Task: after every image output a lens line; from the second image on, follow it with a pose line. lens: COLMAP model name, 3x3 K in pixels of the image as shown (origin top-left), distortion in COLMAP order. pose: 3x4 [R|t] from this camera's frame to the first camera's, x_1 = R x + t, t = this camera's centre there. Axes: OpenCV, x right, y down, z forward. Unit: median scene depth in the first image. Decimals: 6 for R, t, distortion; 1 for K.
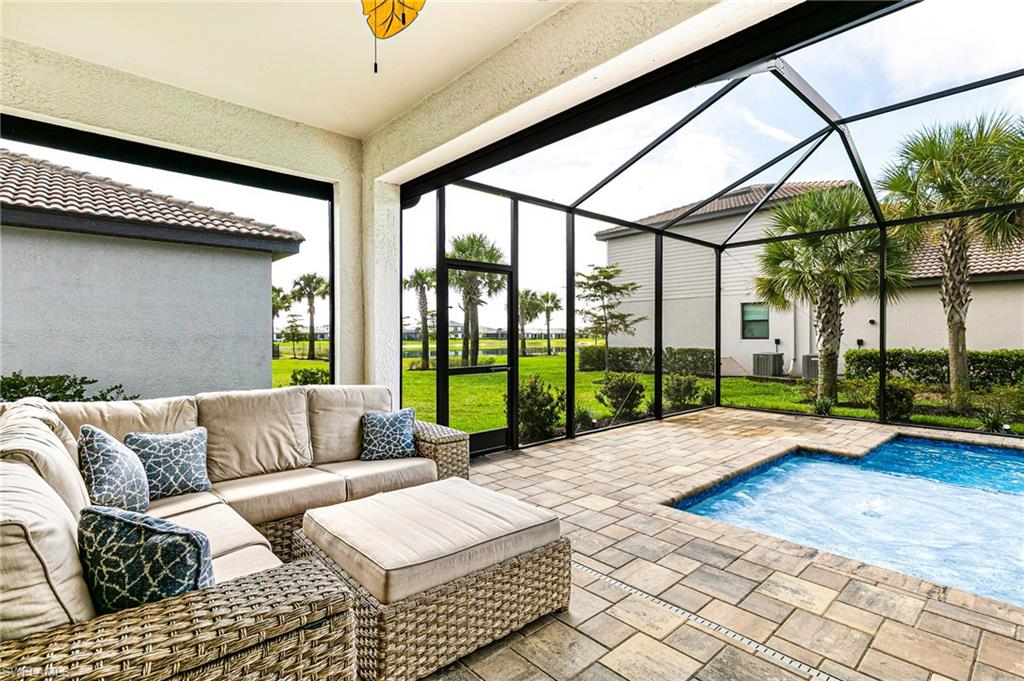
lens RADIAL K [[476.3, 0, 509.5], [0, 476.3, 338.5], [0, 0, 1]] dist [0.005037, -0.000169]
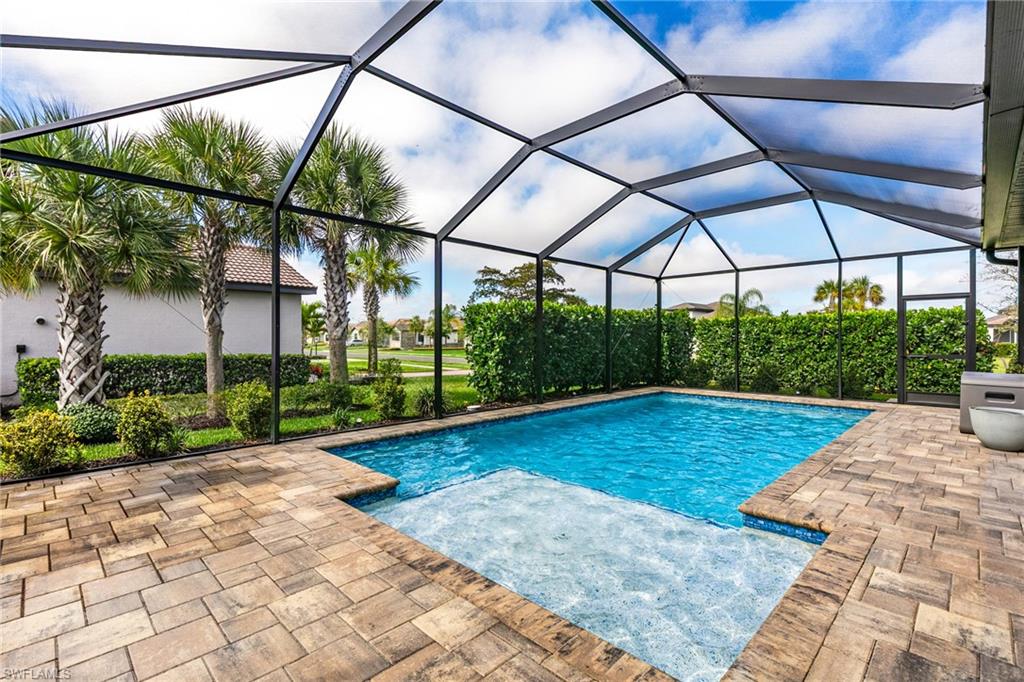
lens RADIAL K [[476.3, 0, 510.3], [0, 476.3, 339.8], [0, 0, 1]] dist [0.005037, -0.000169]
pose [[-0.053535, 0.003663, 0.998559, -0.051266], [0.008534, 0.999958, -0.003211, 0.003142], [-0.998530, 0.008350, -0.053564, 0.466126]]
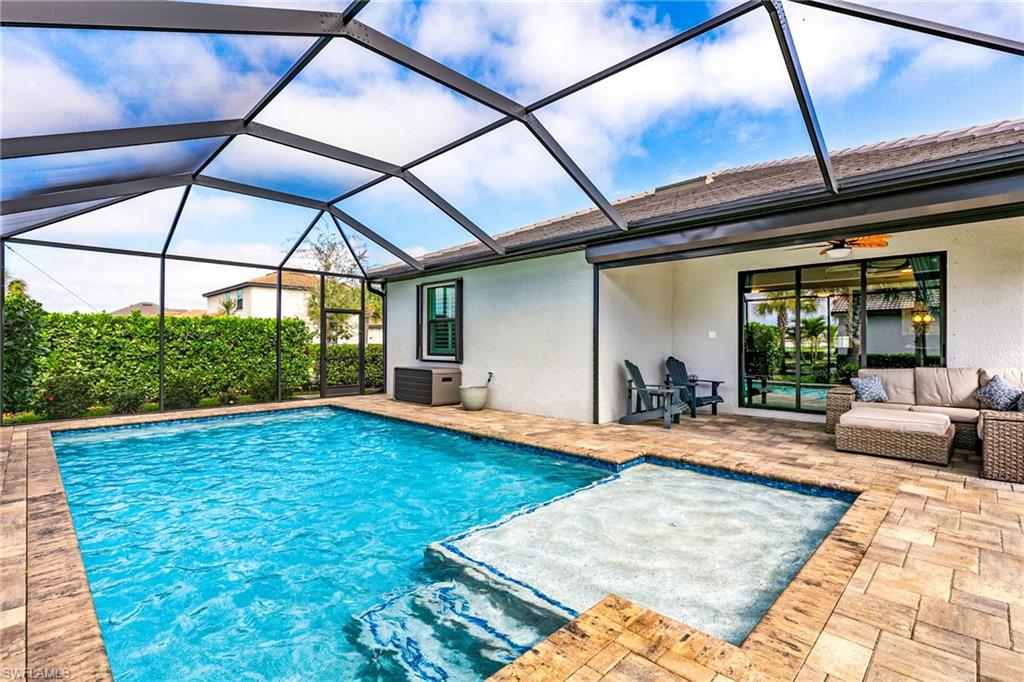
lens RADIAL K [[476.3, 0, 512.7], [0, 476.3, 340.6], [0, 0, 1]] dist [0.005037, -0.000169]
pose [[-0.997705, 0.005662, -0.067472, 0.448950], [0.005529, 0.999982, 0.002147, -0.002785], [0.067483, 0.001769, -0.997719, 0.782932]]
